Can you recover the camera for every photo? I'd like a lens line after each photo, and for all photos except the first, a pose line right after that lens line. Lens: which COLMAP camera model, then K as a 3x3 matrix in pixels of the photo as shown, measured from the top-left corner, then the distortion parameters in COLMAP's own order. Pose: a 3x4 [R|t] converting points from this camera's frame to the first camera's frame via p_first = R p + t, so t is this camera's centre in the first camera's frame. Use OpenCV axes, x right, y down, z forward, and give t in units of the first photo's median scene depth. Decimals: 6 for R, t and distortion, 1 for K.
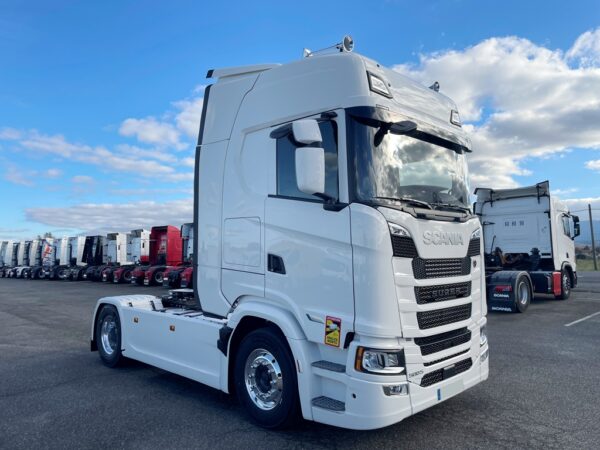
lens RADIAL K [[453.6, 0, 302.5], [0, 453.6, 221.5], [0, 0, 1]] dist [0.070581, -0.082543]
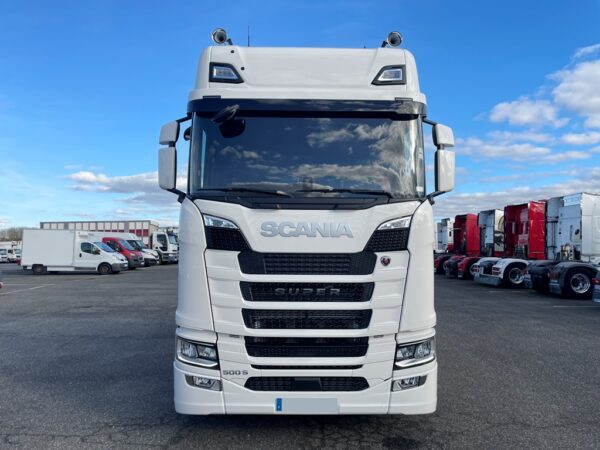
lens RADIAL K [[453.6, 0, 302.5], [0, 453.6, 221.5], [0, 0, 1]] dist [0.070581, -0.082543]
pose [[0.717506, -0.018438, -0.696308, 0.981325], [0.036578, 0.999268, 0.011232, 0.013053], [0.695591, -0.033528, 0.717655, 0.413622]]
